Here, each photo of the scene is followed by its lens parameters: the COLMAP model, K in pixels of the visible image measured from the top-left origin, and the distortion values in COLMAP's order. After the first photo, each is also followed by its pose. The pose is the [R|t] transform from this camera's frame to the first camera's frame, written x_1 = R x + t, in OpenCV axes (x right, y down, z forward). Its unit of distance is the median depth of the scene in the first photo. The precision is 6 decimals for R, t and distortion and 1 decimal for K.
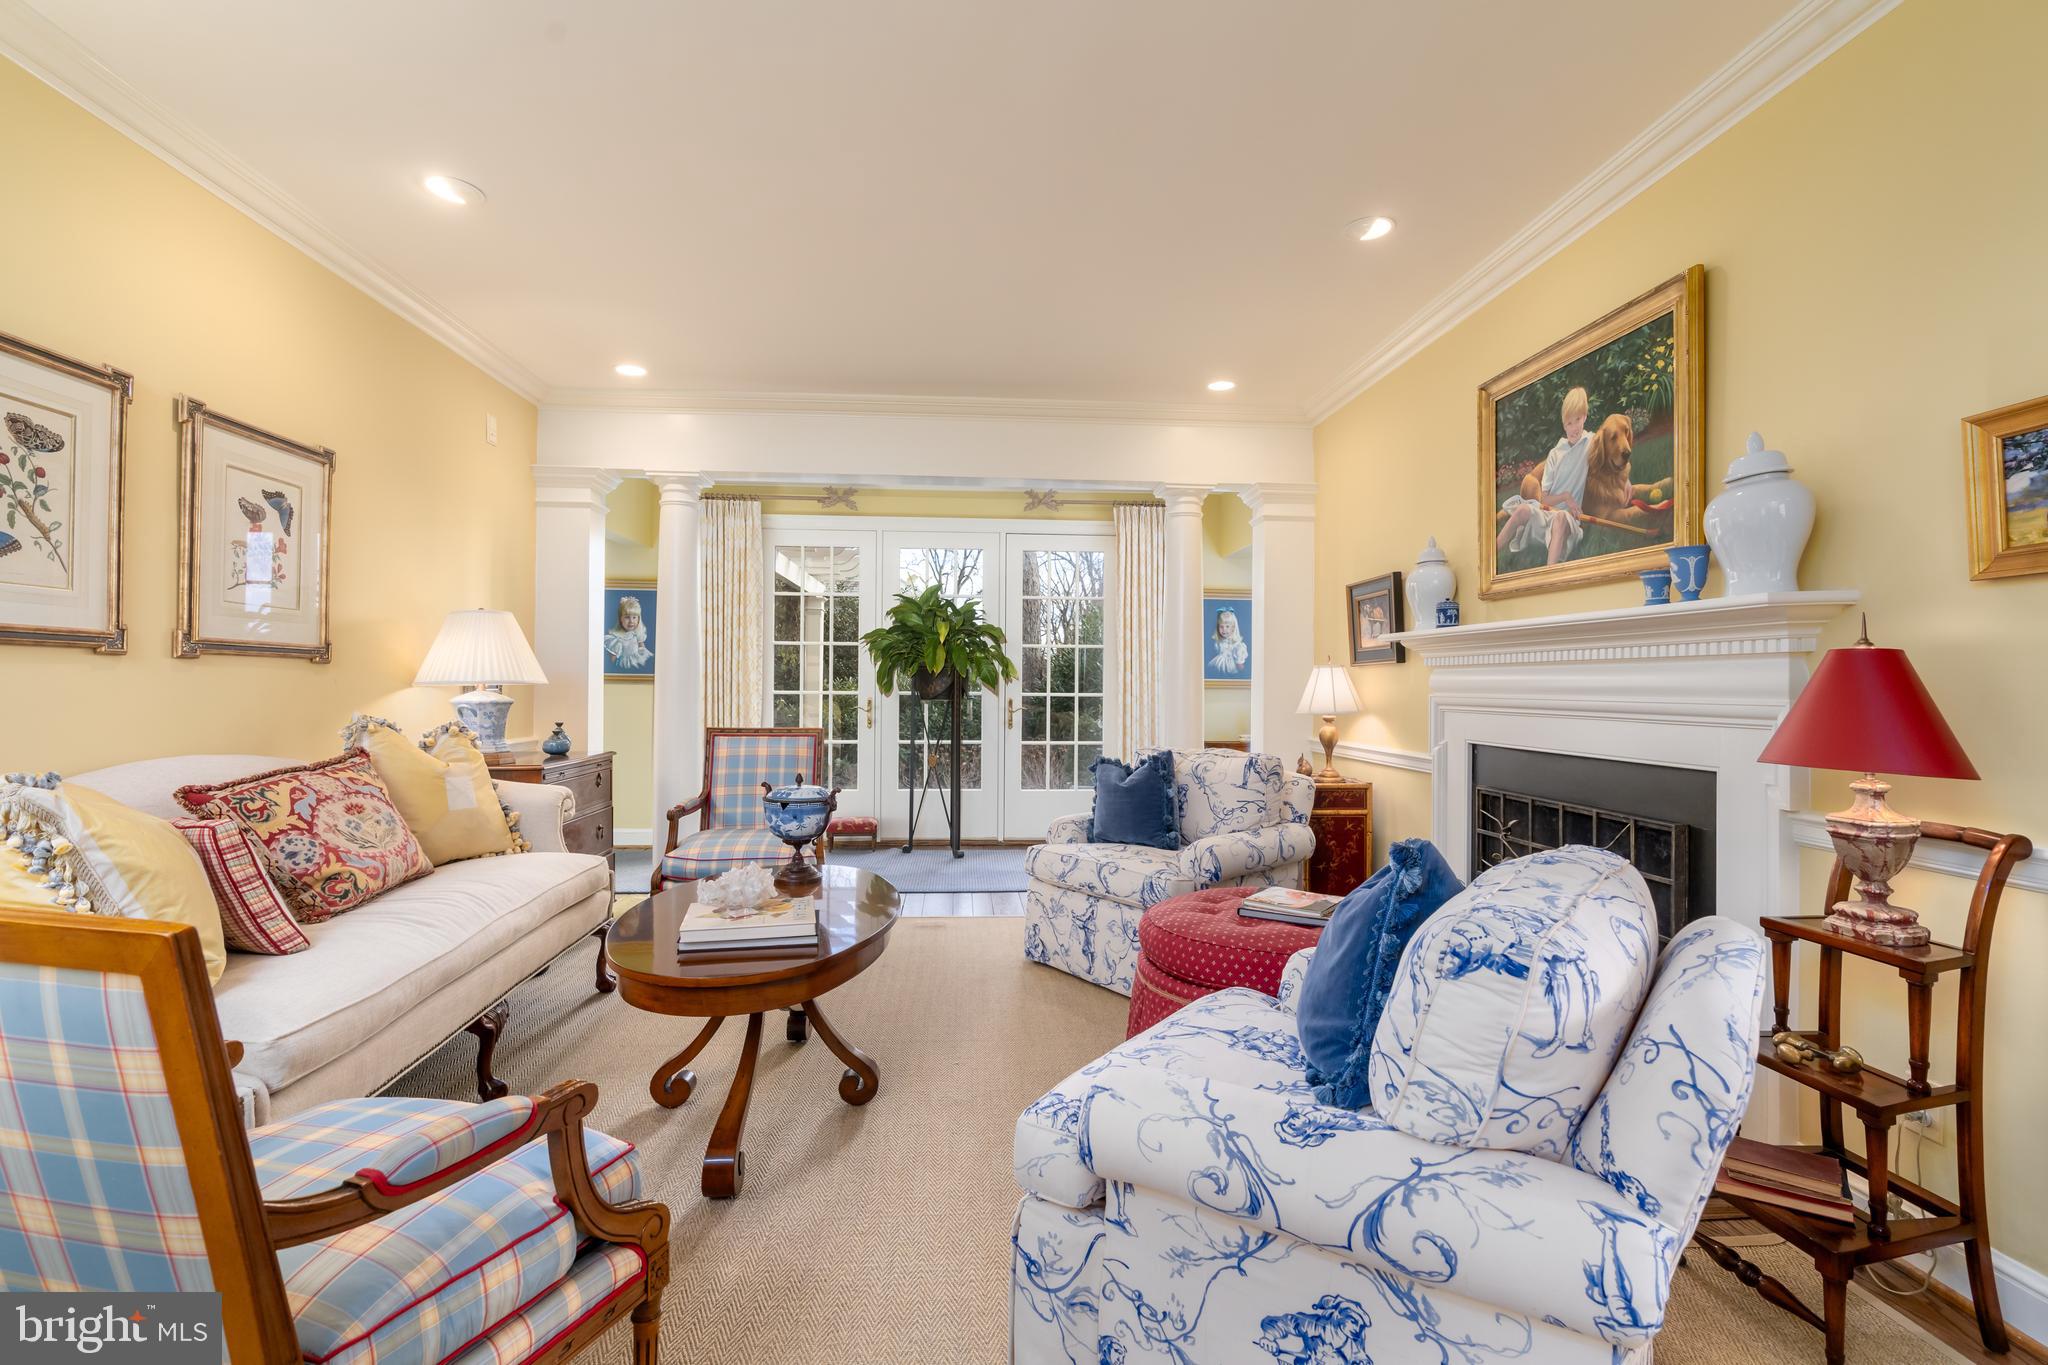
lens RADIAL K [[943.6, 0, 1024.0], [0, 943.6, 682.5], [0, 0, 1]] dist [-0.002508, -0.000268]
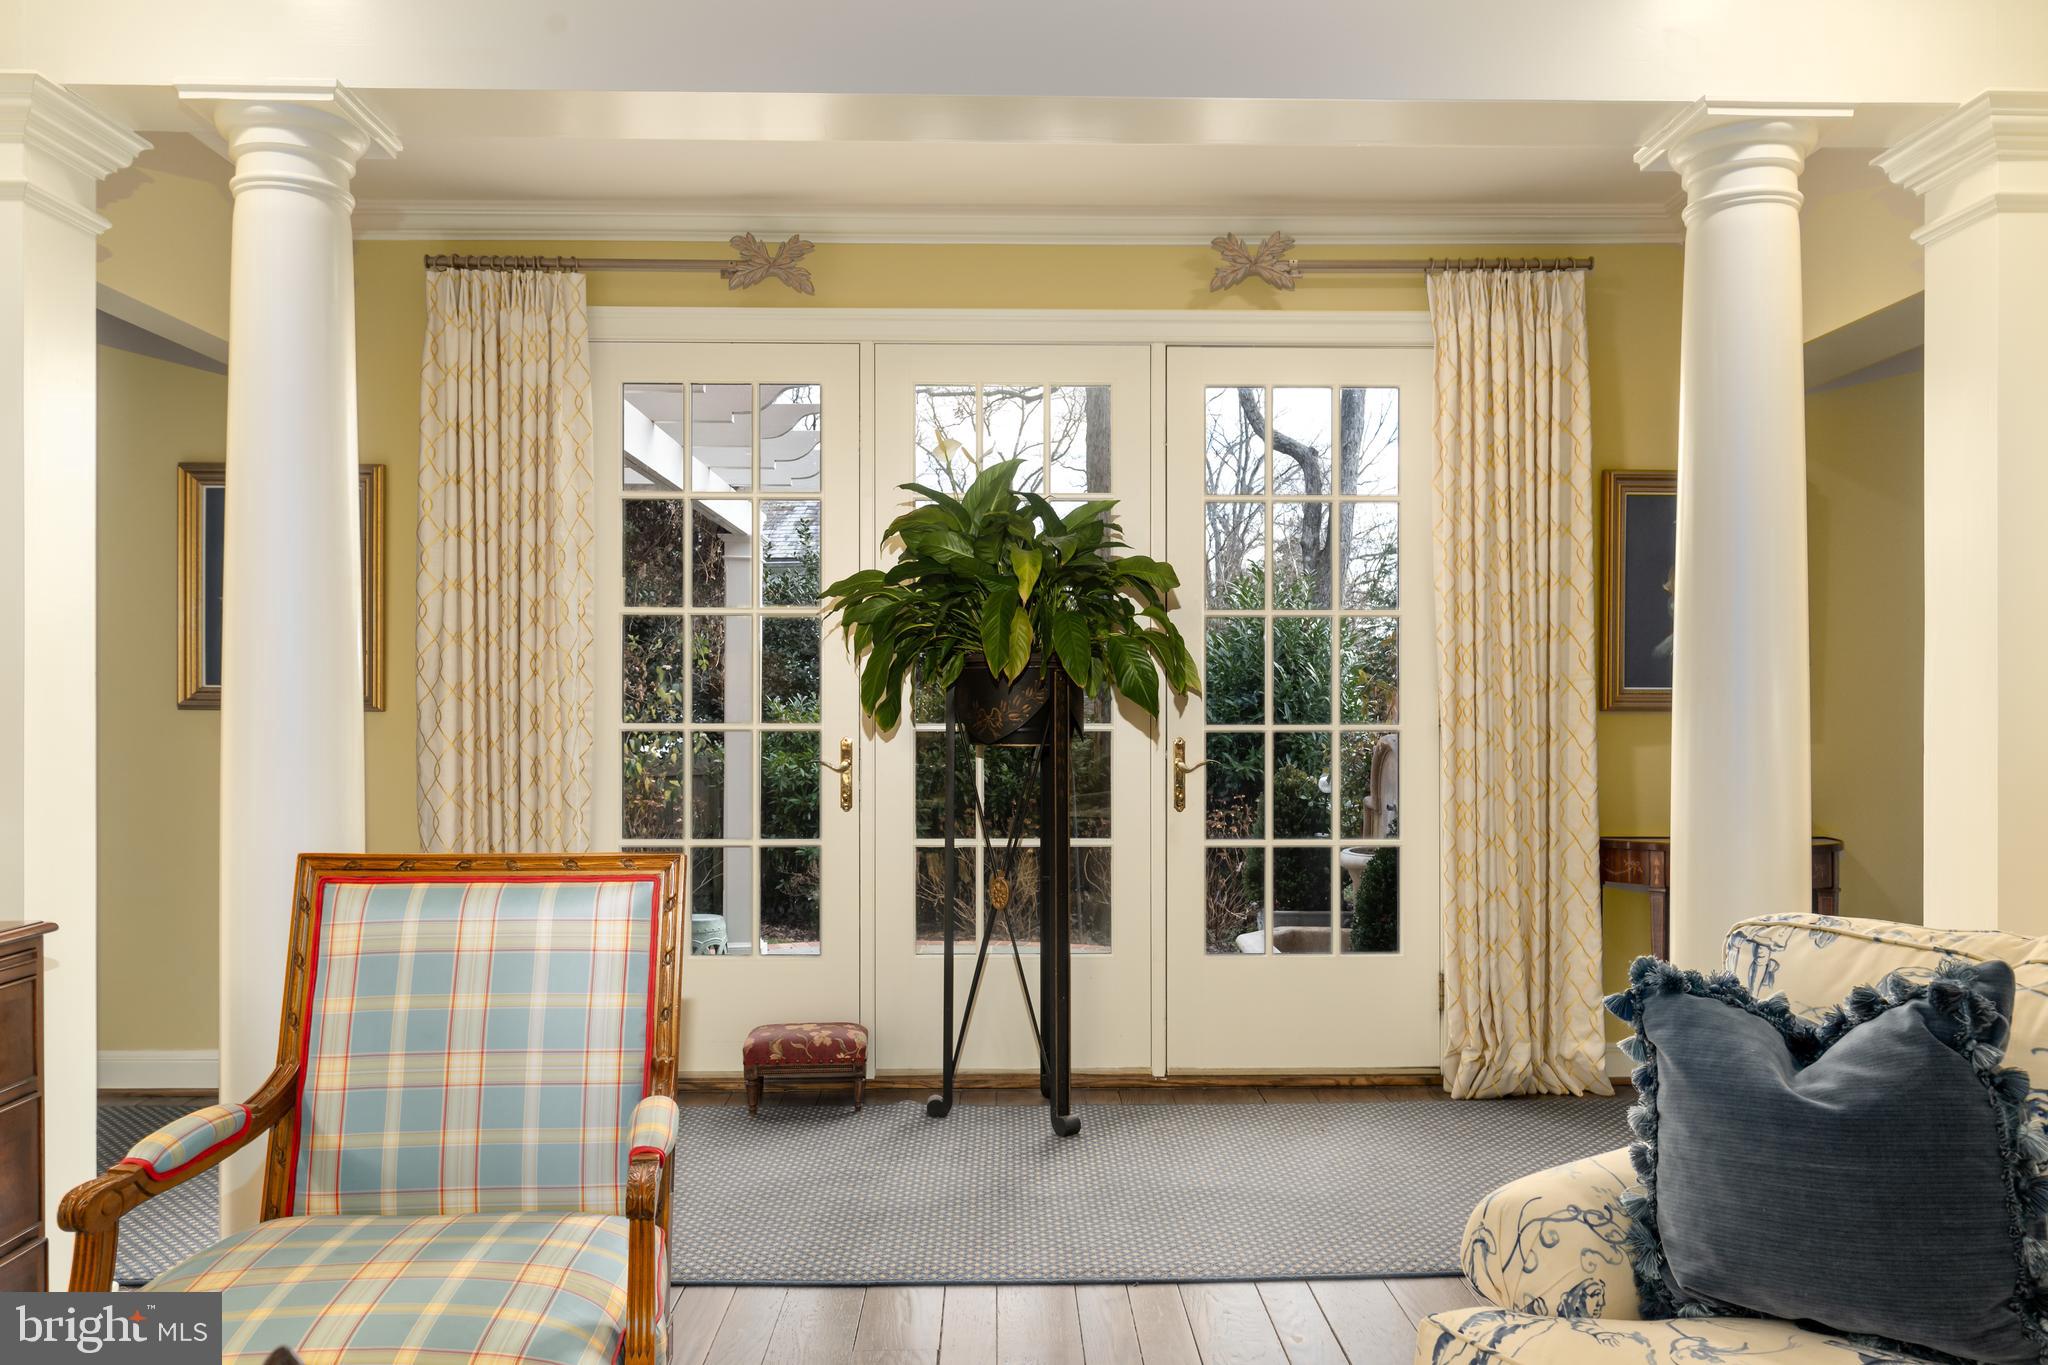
lens RADIAL K [[1455.5, 0, 1029.0], [0, 1455.5, 705.9], [0, 0, 1]] dist [0.003953, 0.000364]
pose [[0.998842, -0.006660, -0.047645, -0.055276], [0.006835, 0.999971, 0.003501, -0.000307], [0.047620, -0.003823, 0.998858, 0.382344]]
